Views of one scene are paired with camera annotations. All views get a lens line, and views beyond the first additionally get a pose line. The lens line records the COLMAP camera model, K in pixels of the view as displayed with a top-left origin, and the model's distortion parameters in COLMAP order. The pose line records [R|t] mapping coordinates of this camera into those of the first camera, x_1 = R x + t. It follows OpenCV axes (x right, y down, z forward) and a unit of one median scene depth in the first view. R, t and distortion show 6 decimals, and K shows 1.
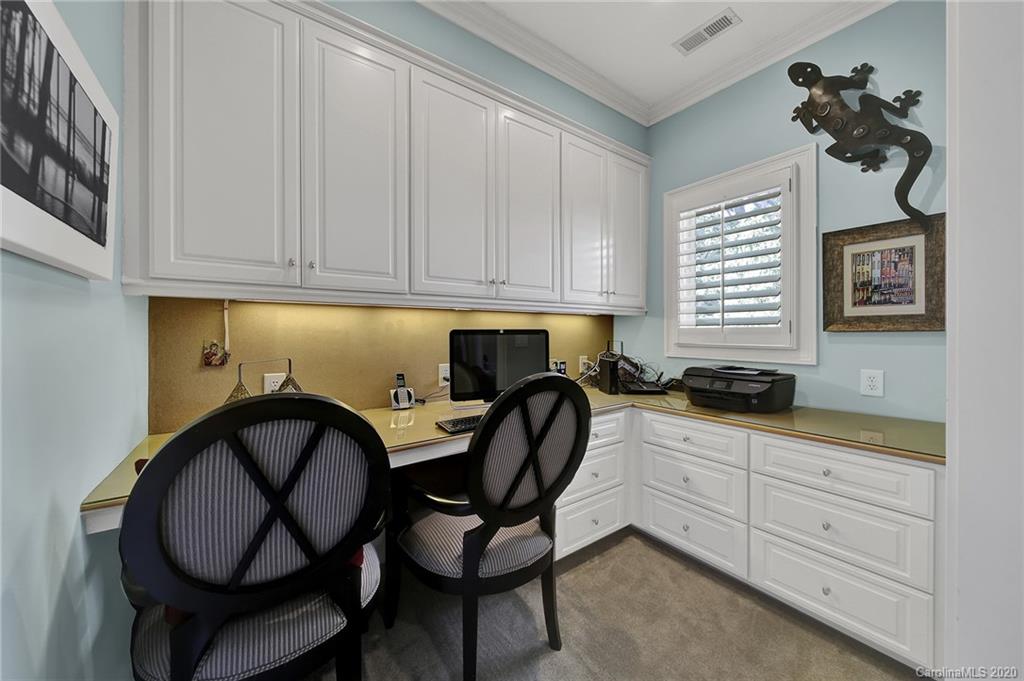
lens RADIAL K [[368.3, 0, 509.5], [0, 368.3, 332.6], [0, 0, 1]] dist [0.000079, -0.000107]
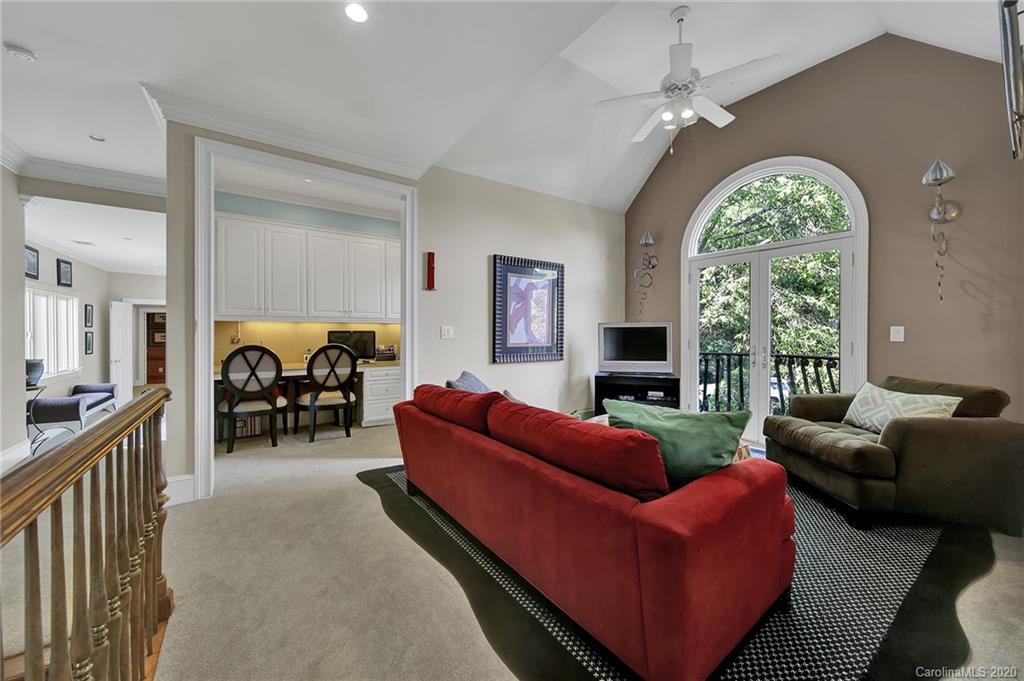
lens RADIAL K [[368.3, 0, 509.5], [0, 368.3, 332.6], [0, 0, 1]] dist [0.000079, -0.000107]
pose [[0.999953, 0.002700, 0.009285, 1.914034], [-0.002670, 0.999991, -0.003309, 0.018109], [-0.009294, 0.003284, 0.999951, -2.741376]]
